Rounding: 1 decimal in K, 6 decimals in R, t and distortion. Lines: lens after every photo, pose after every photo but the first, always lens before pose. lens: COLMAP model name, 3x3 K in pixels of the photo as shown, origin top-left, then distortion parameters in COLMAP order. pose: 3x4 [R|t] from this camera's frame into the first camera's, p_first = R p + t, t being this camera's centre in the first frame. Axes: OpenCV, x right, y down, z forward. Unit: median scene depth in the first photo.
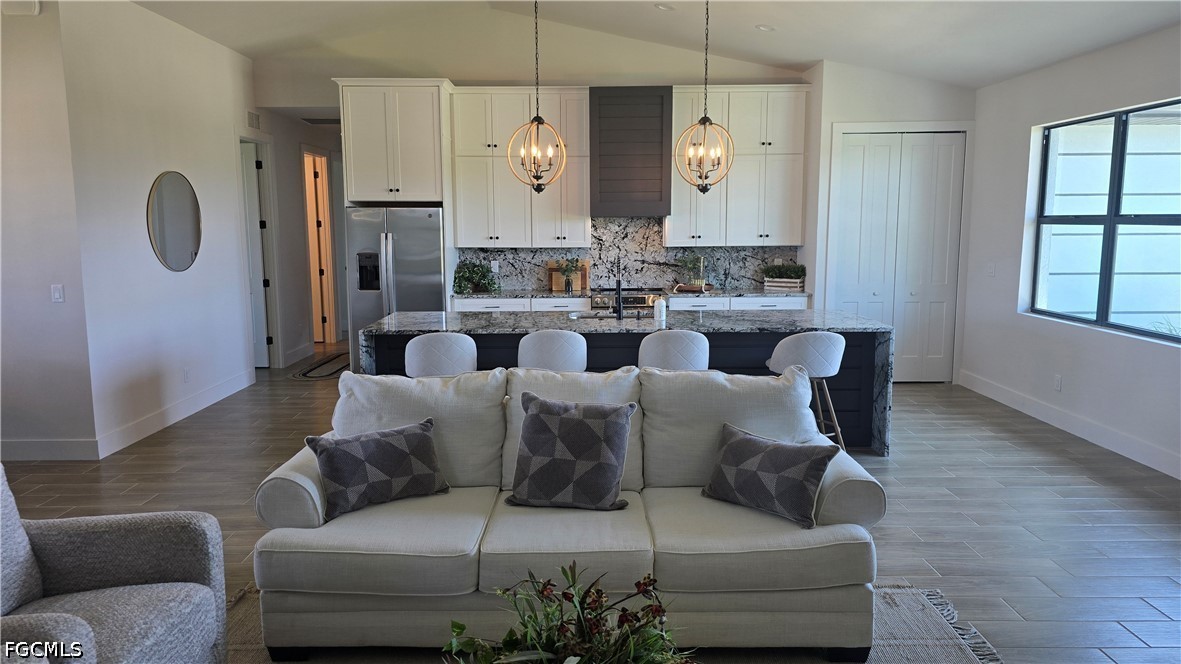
lens RADIAL K [[791.5, 0, 590.5], [0, 791.5, 332.0], [0, 0, 1]] dist [0.088364, -0.089435]
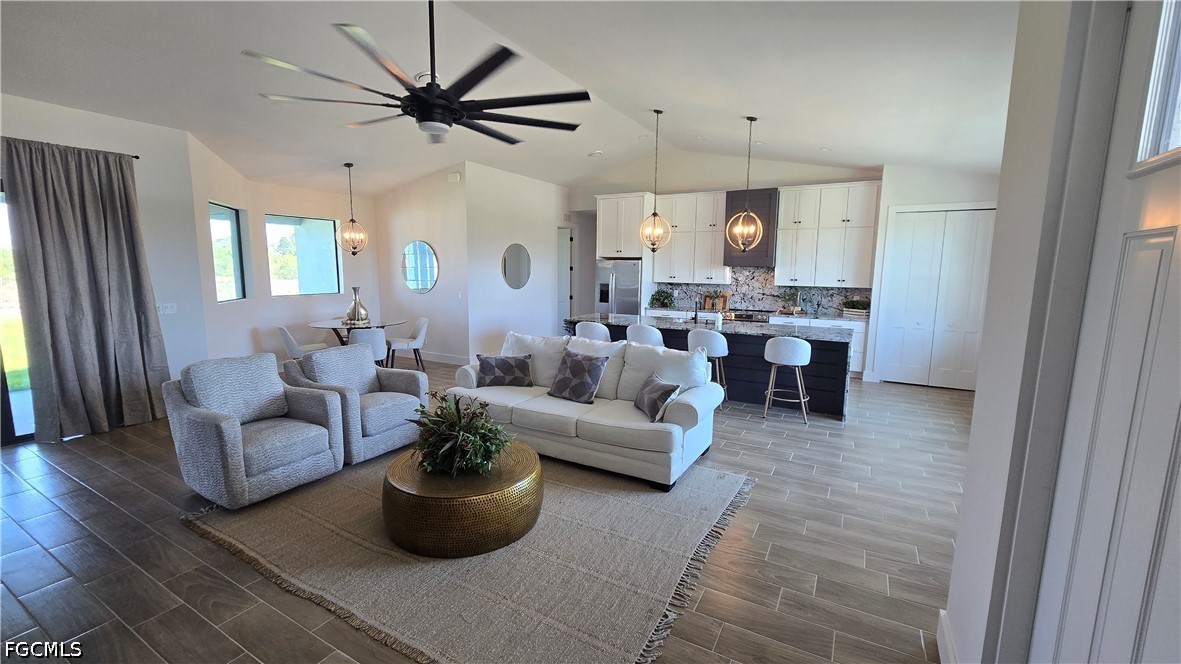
lens RADIAL K [[482.6, 0, 582.9], [0, 482.6, 338.4], [0, 0, 1]] dist [0.000392, 0.000047]
pose [[0.870209, 0.086742, -0.484987, 0.244249], [-0.083762, 0.996096, 0.027863, 0.005991], [0.485511, 0.016377, 0.874077, -0.051461]]
